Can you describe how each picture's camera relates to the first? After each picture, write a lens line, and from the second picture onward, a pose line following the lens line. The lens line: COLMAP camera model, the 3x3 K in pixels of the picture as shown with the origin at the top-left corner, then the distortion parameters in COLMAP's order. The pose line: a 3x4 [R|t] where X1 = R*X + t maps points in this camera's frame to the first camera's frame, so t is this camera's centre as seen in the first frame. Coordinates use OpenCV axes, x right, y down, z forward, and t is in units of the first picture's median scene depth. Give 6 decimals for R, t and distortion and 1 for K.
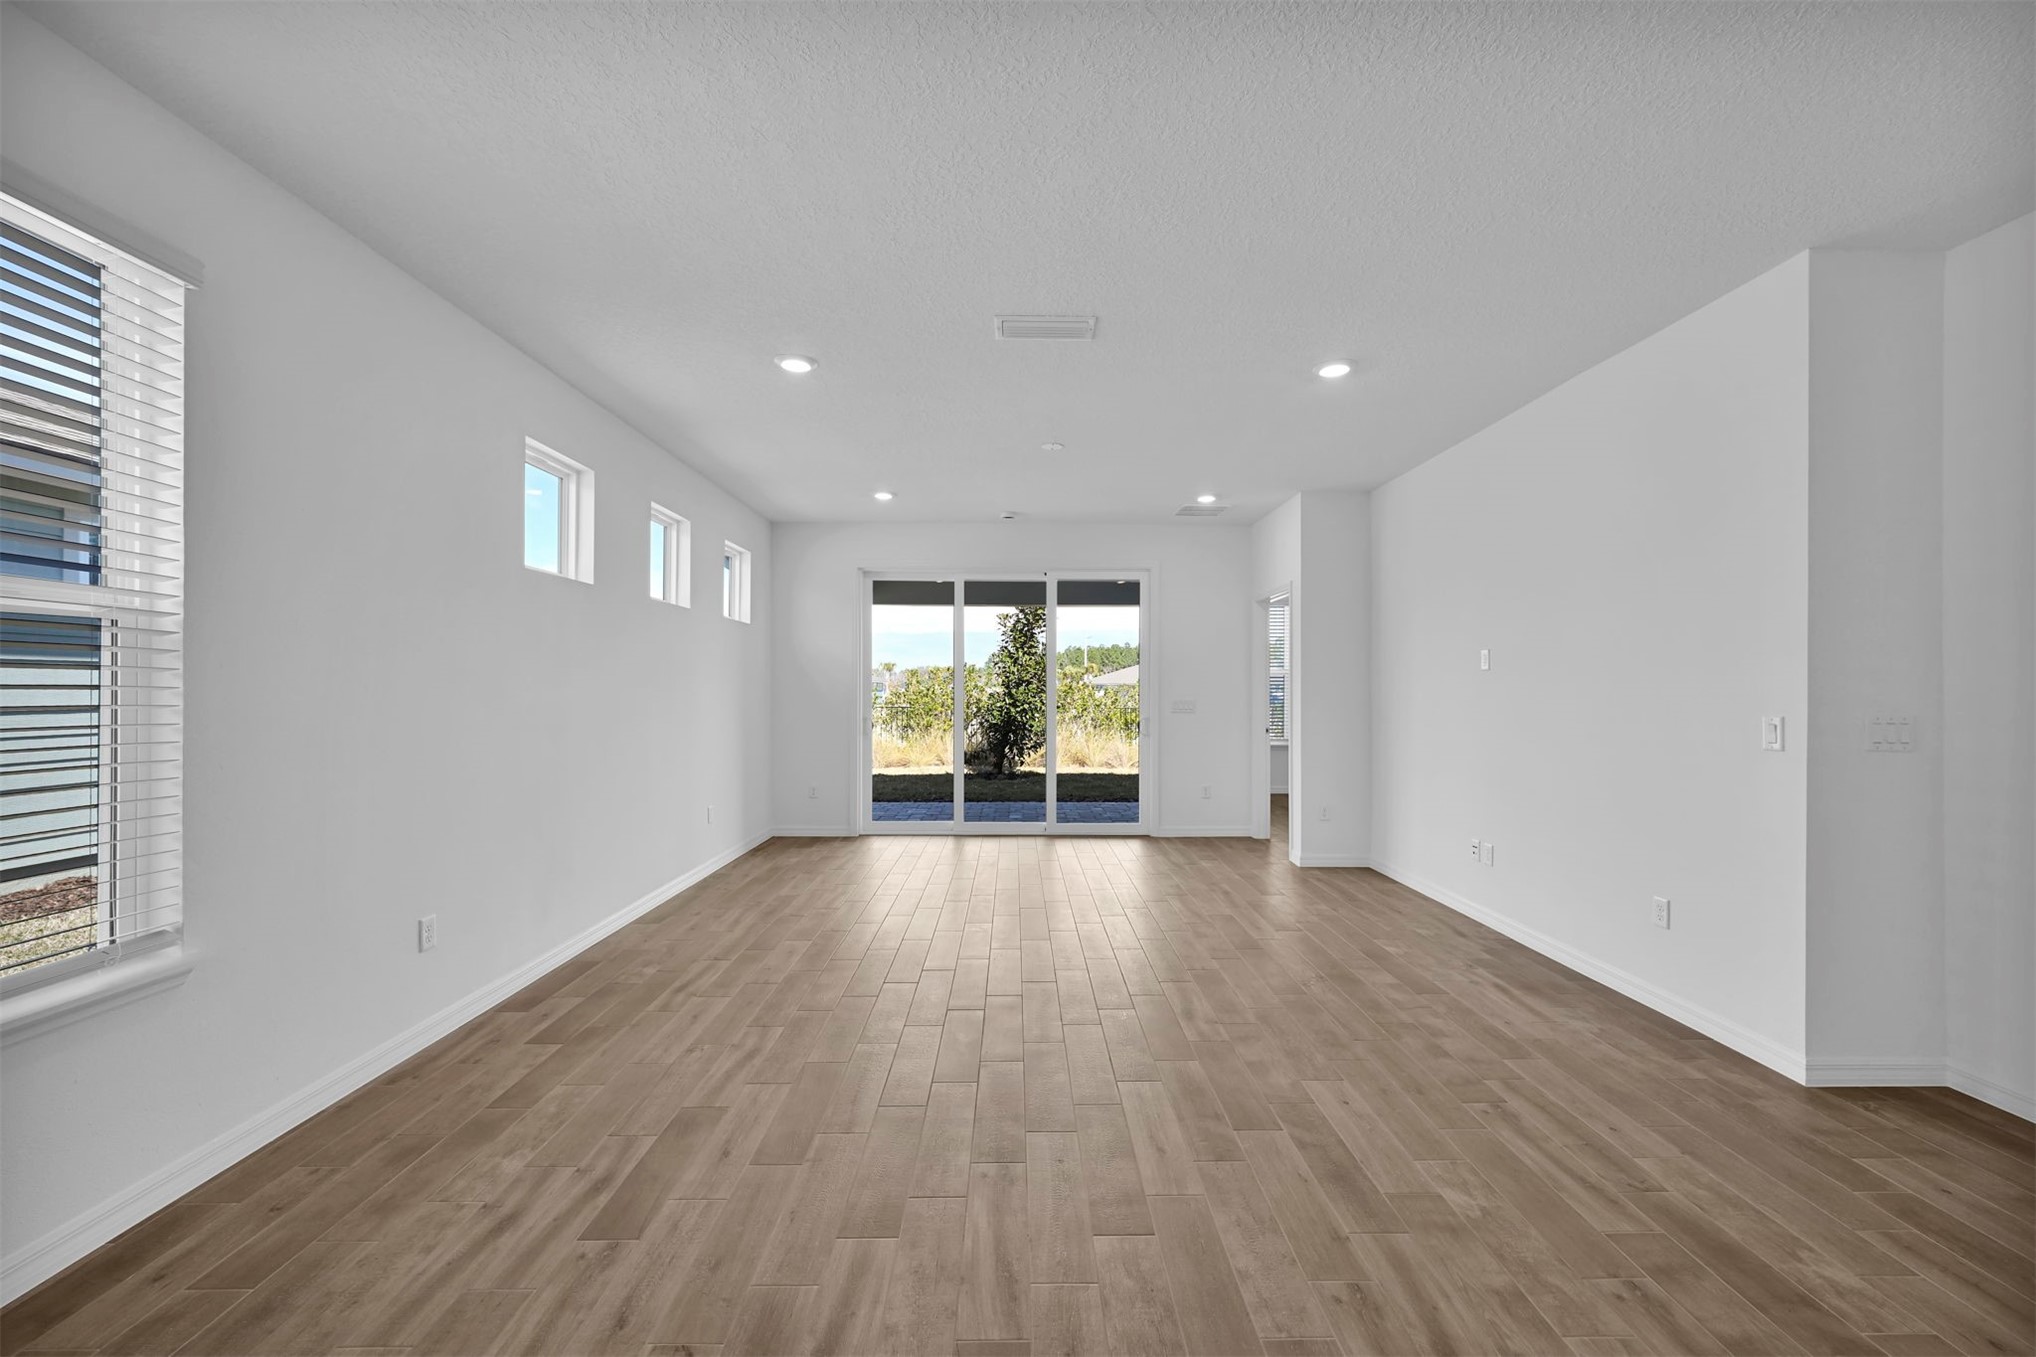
lens RADIAL K [[804.6, 0, 1024.9], [0, 804.6, 686.4], [0, 0, 1]] dist [0.000671, 0.000097]
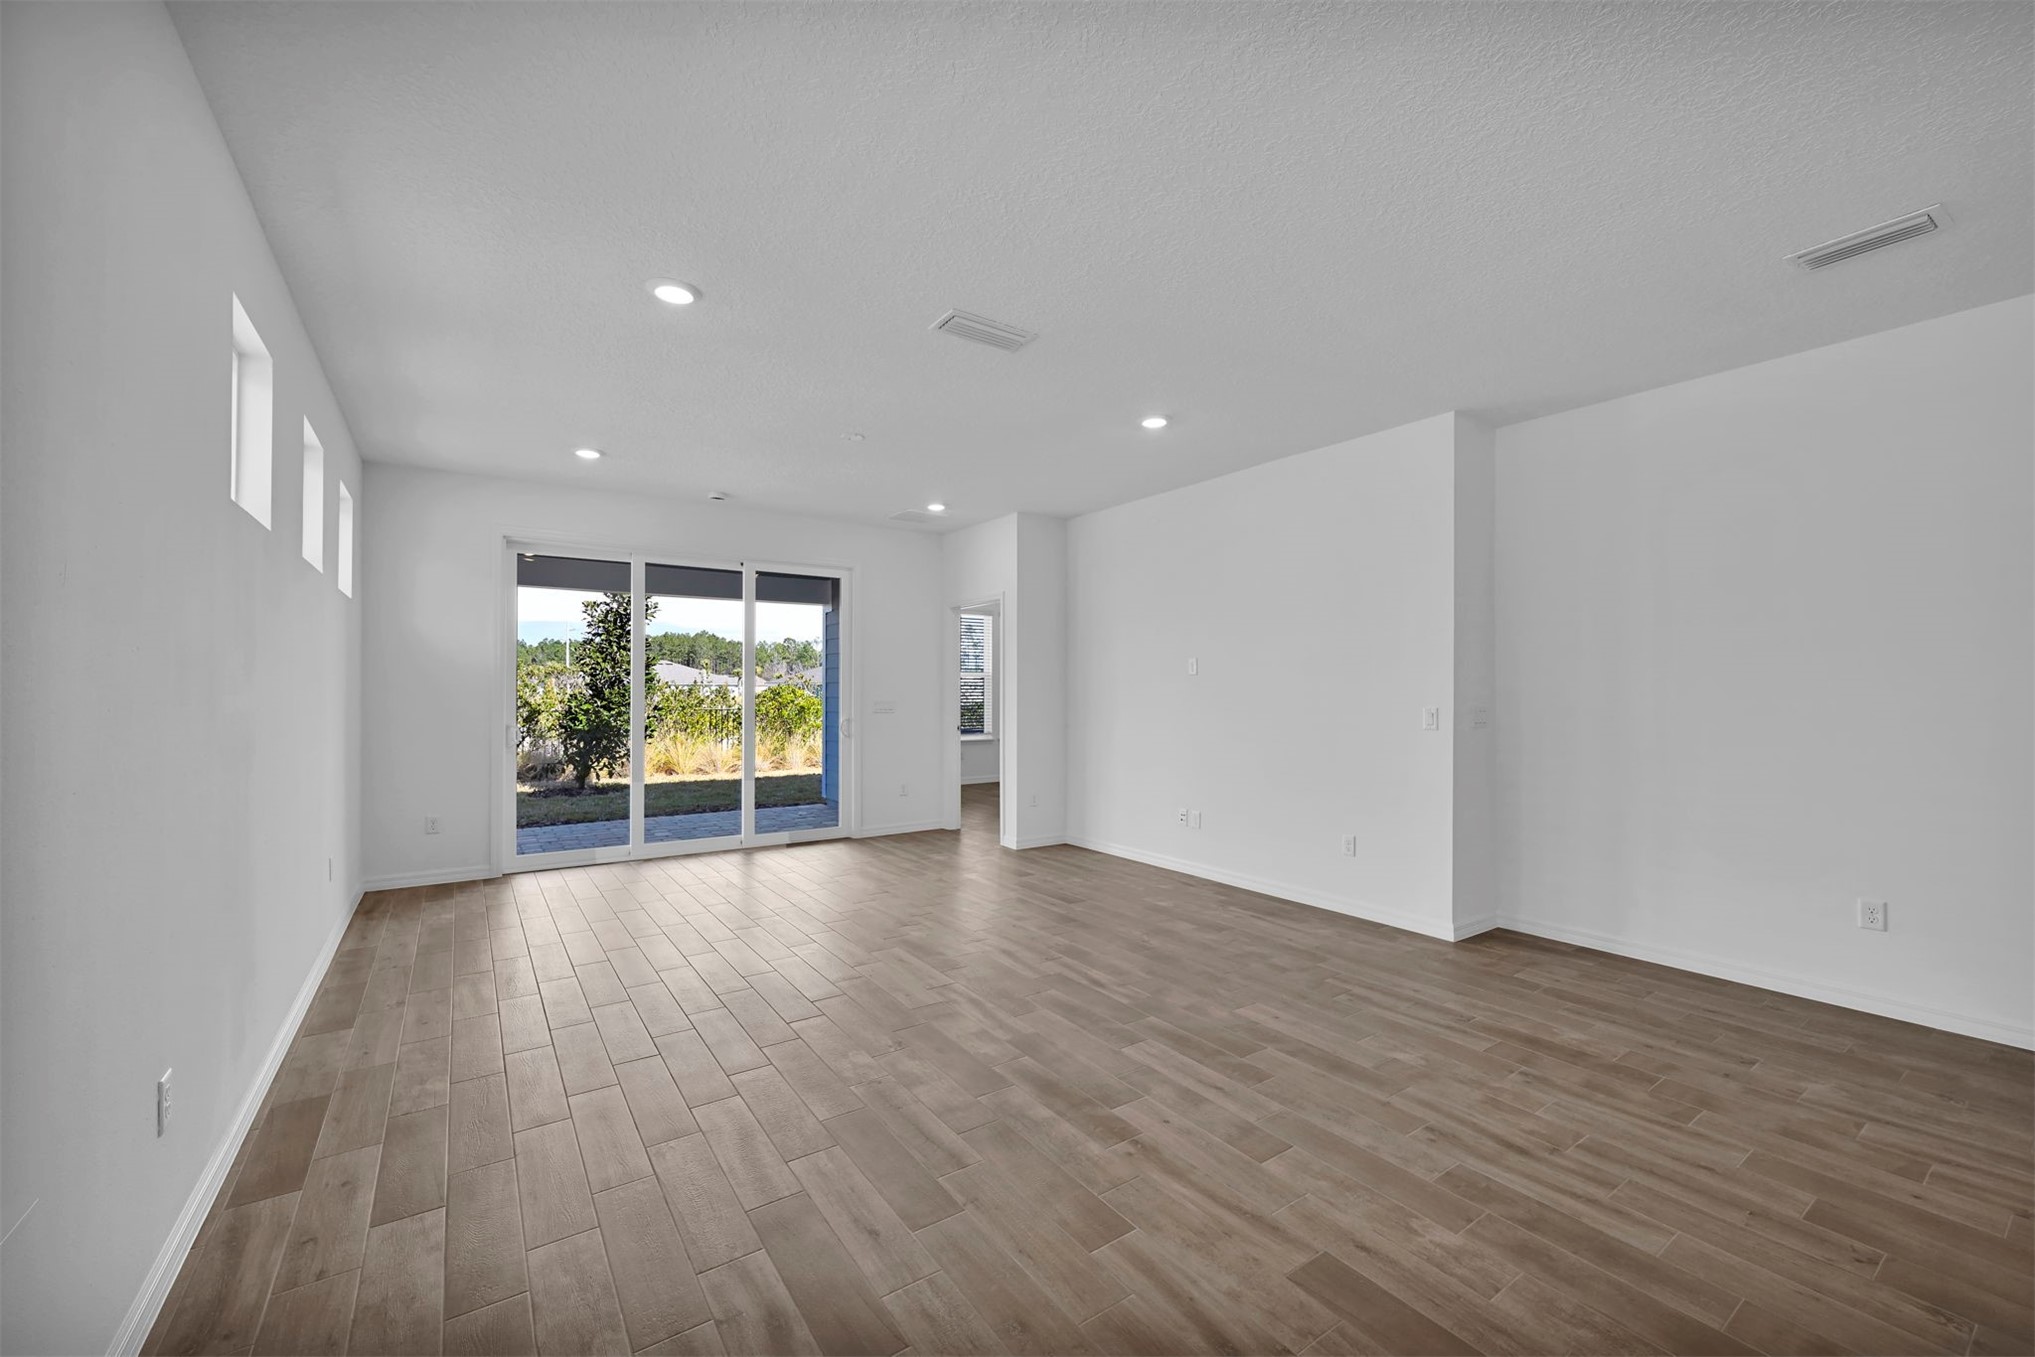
lens RADIAL K [[804.2, 0, 1024.4], [0, 804.2, 686.4], [0, 0, 1]] dist [0.000671, 0.000097]
pose [[0.827643, 0.002008, 0.561251, -0.483031], [-0.002305, 0.999997, -0.000179, -0.001675], [-0.561250, -0.001146, 0.827645, 0.133209]]
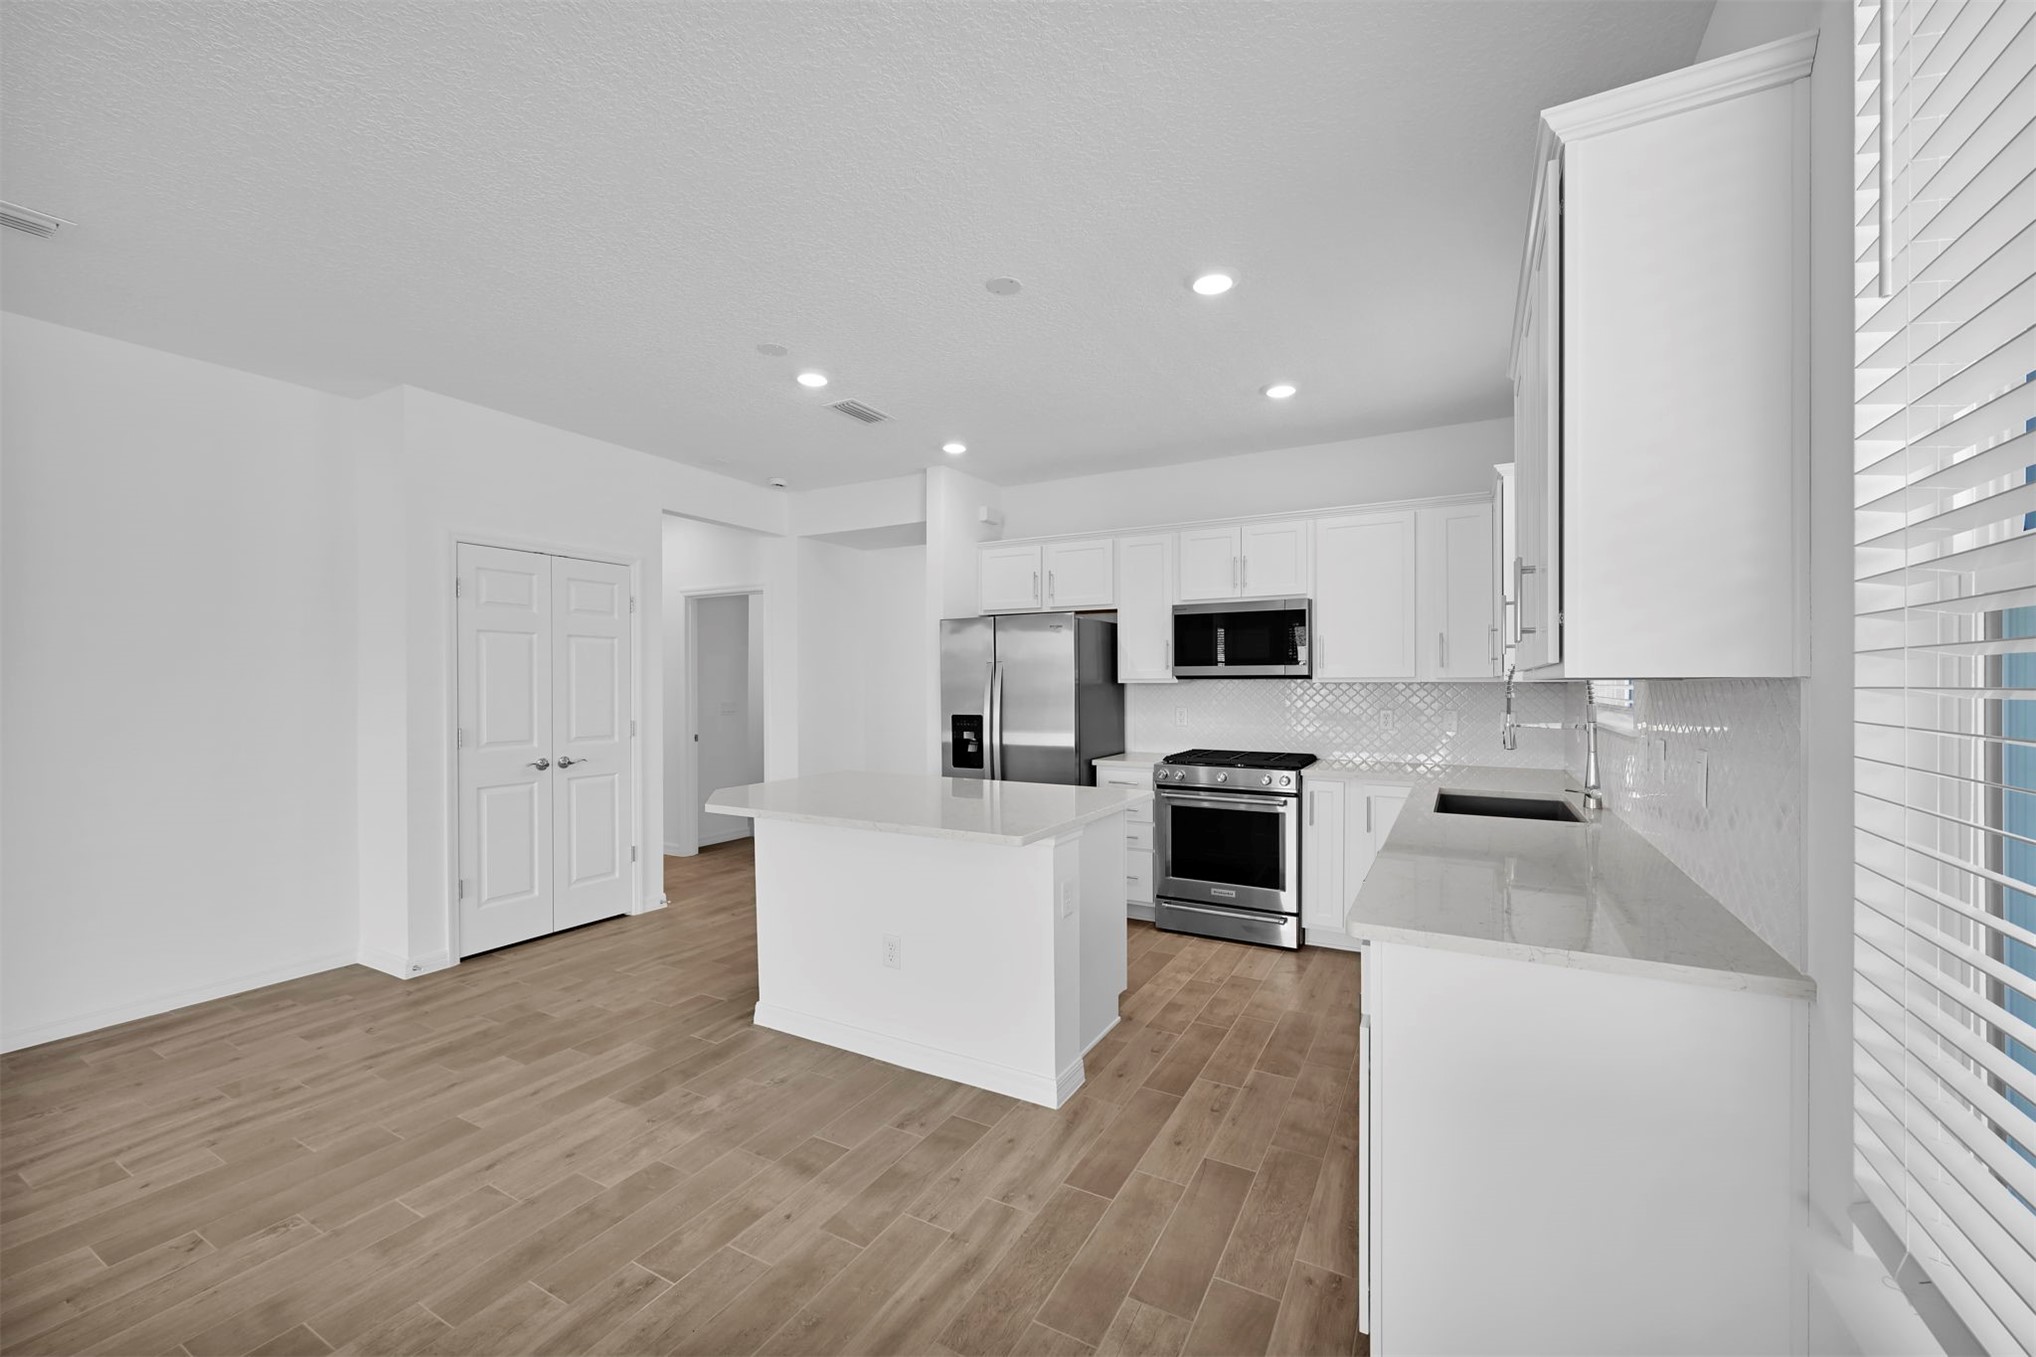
lens RADIAL K [[804.6, 0, 1024.9], [0, 804.6, 686.4], [0, 0, 1]] dist [0.000671, 0.000097]
pose [[-0.869999, -0.000819, 0.493053, -0.508827], [-0.000935, 1.000000, 0.000011, -0.016334], [-0.493053, -0.000451, -0.869999, 0.475575]]
